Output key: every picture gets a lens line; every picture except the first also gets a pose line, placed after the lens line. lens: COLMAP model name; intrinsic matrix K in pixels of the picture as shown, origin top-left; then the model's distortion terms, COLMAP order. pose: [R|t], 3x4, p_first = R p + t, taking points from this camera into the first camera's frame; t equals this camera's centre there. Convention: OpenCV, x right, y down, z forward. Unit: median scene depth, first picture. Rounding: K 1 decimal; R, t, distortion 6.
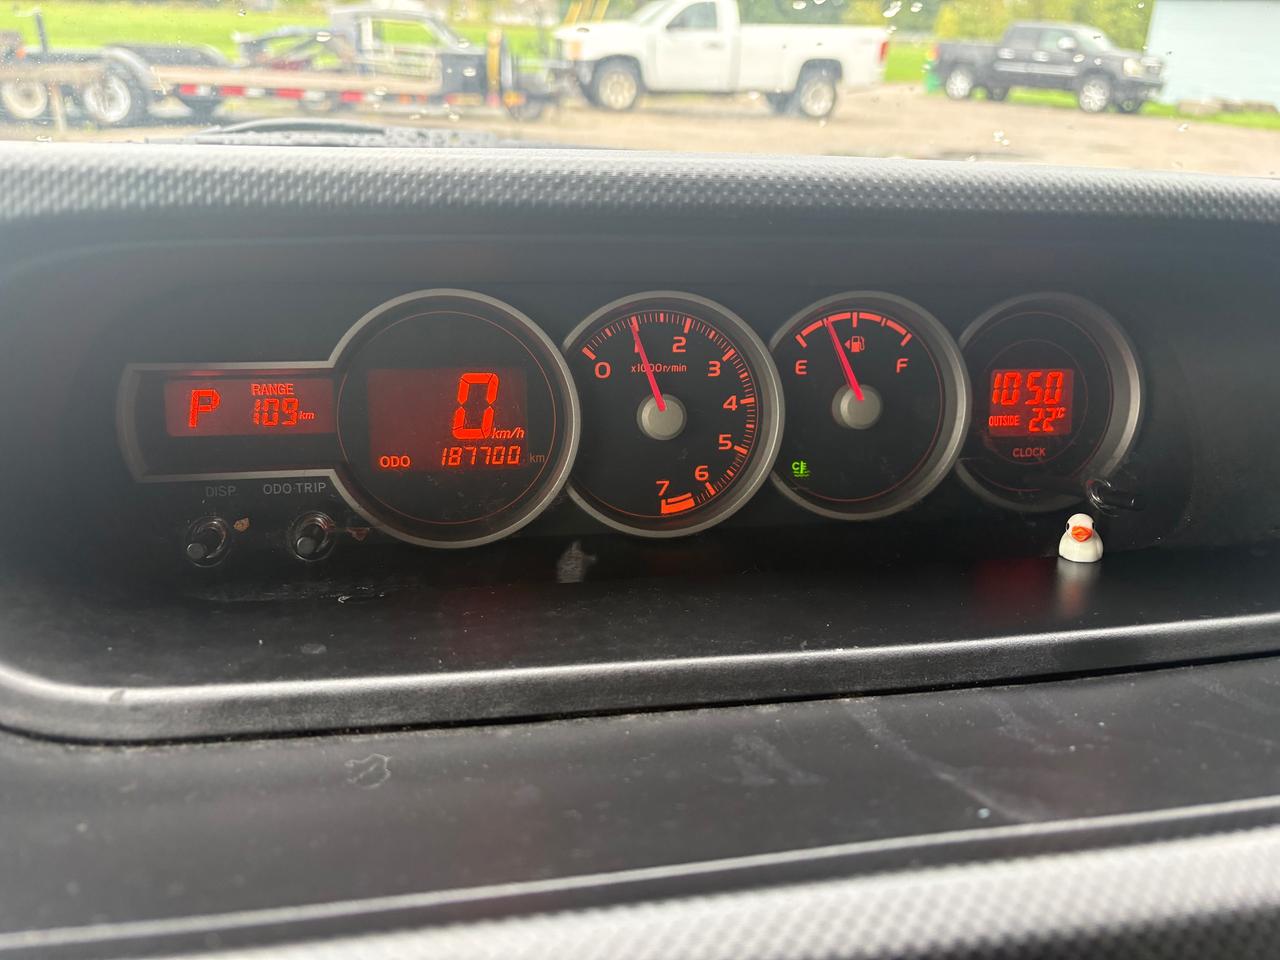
lens RADIAL K [[956.1, 0, 644.2], [0, 956.1, 477.8], [0, 0, 1]] dist [0.027371, -0.020858]
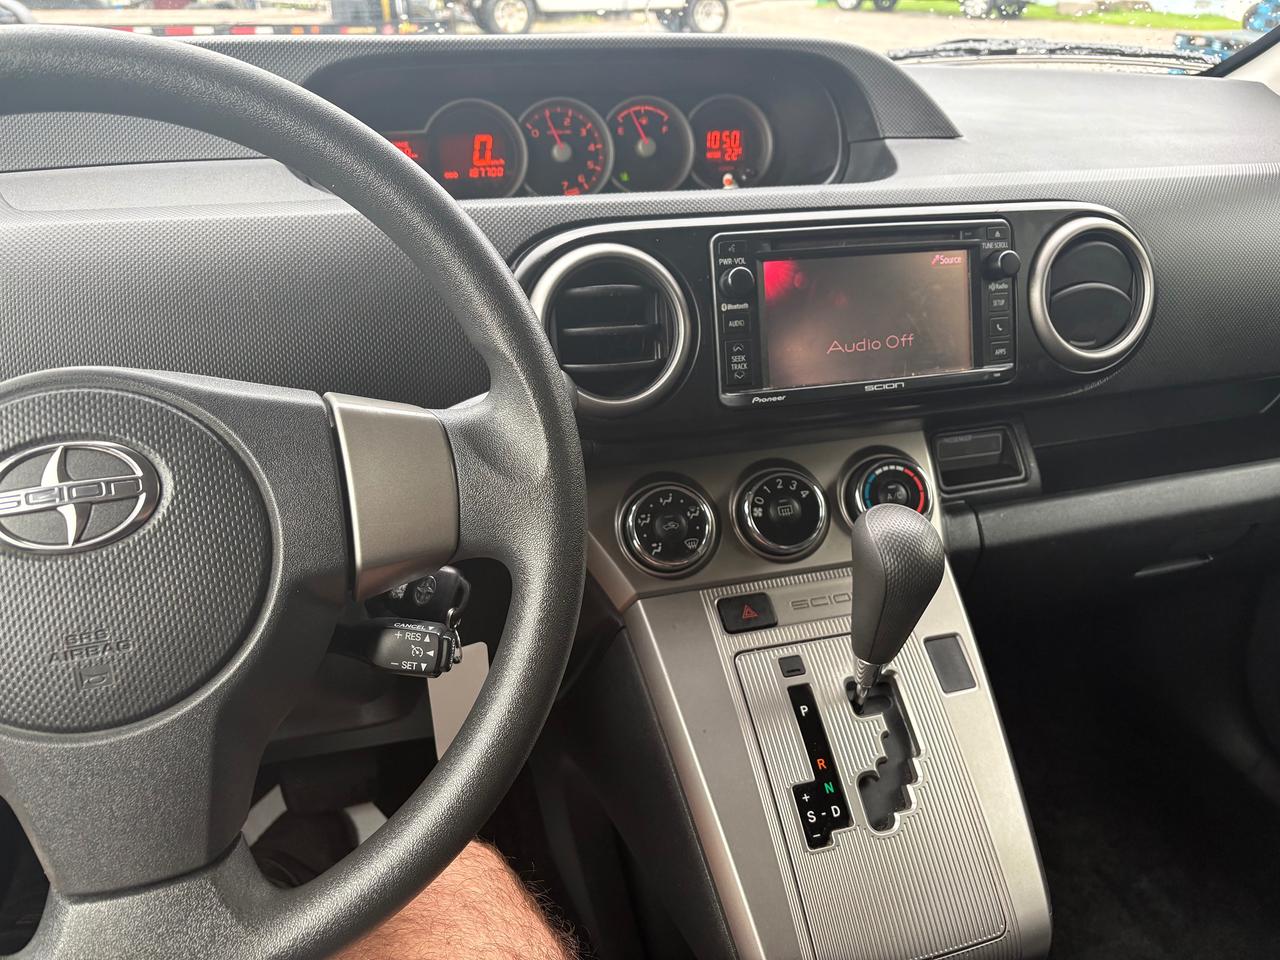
lens RADIAL K [[956.1, 0, 644.0], [0, 956.1, 472.3], [0, 0, 1]] dist [0.027371, -0.020858]
pose [[0.993362, -0.080867, 0.081812, -0.036035], [0.075468, 0.994890, 0.067070, 0.547001], [-0.086818, -0.060451, 0.994388, -1.341841]]
